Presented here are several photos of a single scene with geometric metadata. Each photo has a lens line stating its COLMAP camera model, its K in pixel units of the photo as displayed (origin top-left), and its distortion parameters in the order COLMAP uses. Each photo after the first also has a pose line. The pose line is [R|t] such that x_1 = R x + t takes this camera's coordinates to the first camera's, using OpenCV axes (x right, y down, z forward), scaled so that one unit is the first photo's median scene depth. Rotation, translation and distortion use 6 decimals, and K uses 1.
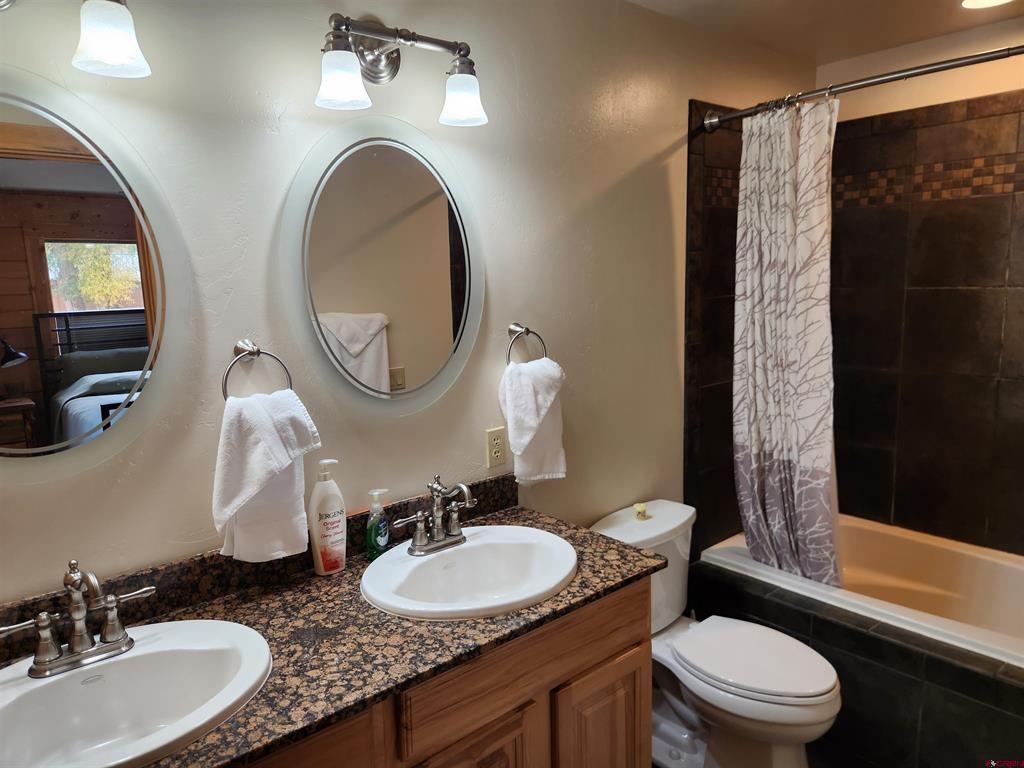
lens RADIAL K [[689.2, 0, 510.2], [0, 689.2, 378.5], [0, 0, 1]] dist [0.076600, -0.065596]
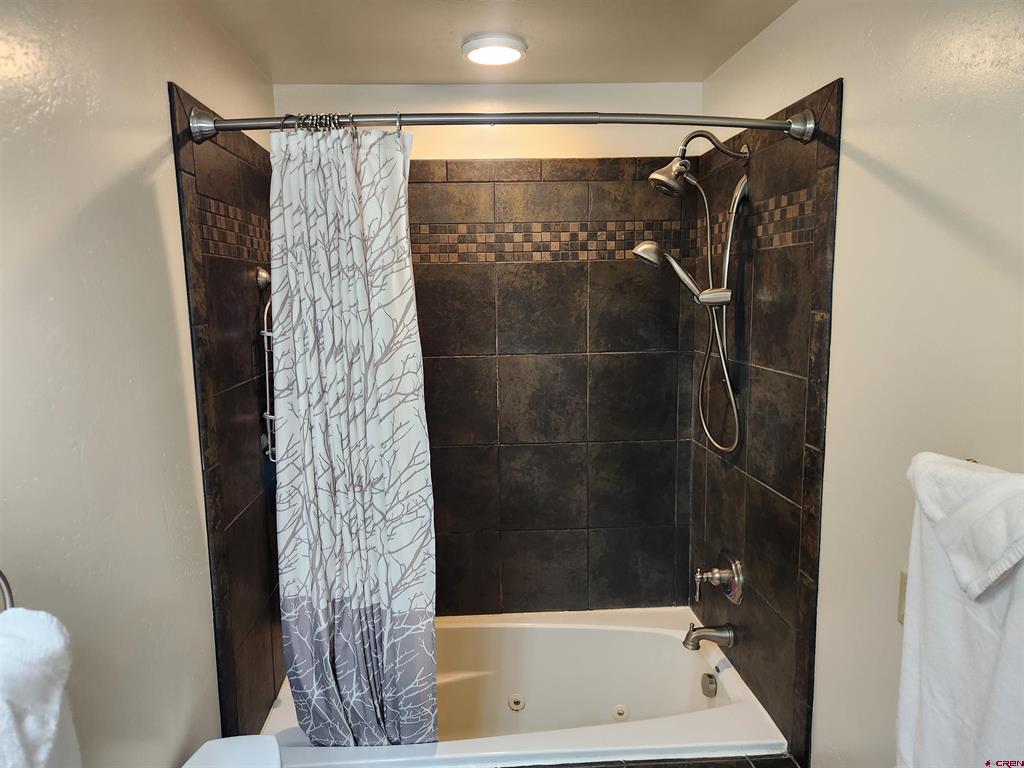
lens RADIAL K [[689.2, 0, 501.6], [0, 689.2, 391.7], [0, 0, 1]] dist [0.076600, -0.065596]
pose [[0.616620, -0.097293, 0.781226, -0.073378], [0.117975, 0.992548, 0.030493, -0.118354], [-0.778371, 0.073362, 0.623503, 0.422919]]
